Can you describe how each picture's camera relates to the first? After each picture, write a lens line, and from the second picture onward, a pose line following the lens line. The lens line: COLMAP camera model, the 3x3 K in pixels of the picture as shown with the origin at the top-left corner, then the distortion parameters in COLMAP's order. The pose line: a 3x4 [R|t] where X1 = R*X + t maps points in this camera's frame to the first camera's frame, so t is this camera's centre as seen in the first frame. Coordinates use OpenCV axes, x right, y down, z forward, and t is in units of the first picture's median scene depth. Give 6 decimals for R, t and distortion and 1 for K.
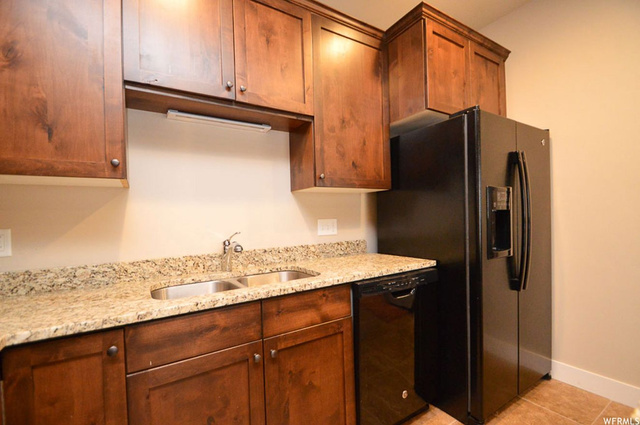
lens RADIAL K [[285.0, 0, 319.9], [0, 285.0, 216.4], [0, 0, 1]] dist [0.001563, -0.016191]
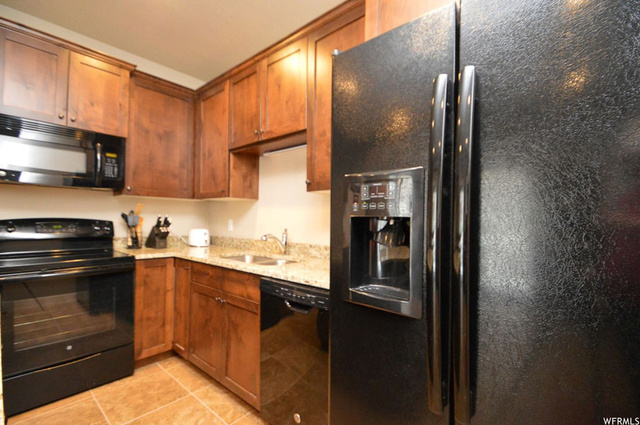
lens RADIAL K [[285.0, 0, 319.9], [0, 285.0, 216.4], [0, 0, 1]] dist [0.001563, -0.016191]
pose [[0.298525, 0.024332, -0.954092, 1.354314], [-0.020108, 0.999613, 0.019201, -0.041159], [0.954190, 0.013453, 0.298899, 0.913391]]
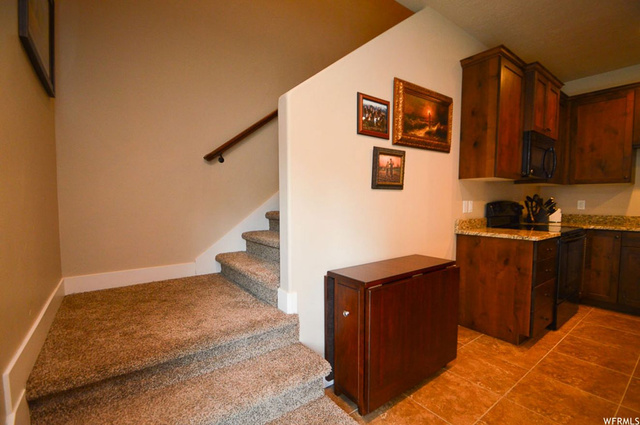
lens RADIAL K [[291.2, 0, 320.0], [0, 291.2, 212.5], [0, 0, 1]] dist [-0.000083, -0.010589]
pose [[0.077359, 0.074361, -0.994226, 1.597578], [-0.009260, 0.997225, 0.073865, -0.023426], [0.996960, 0.003493, 0.077833, -1.879689]]
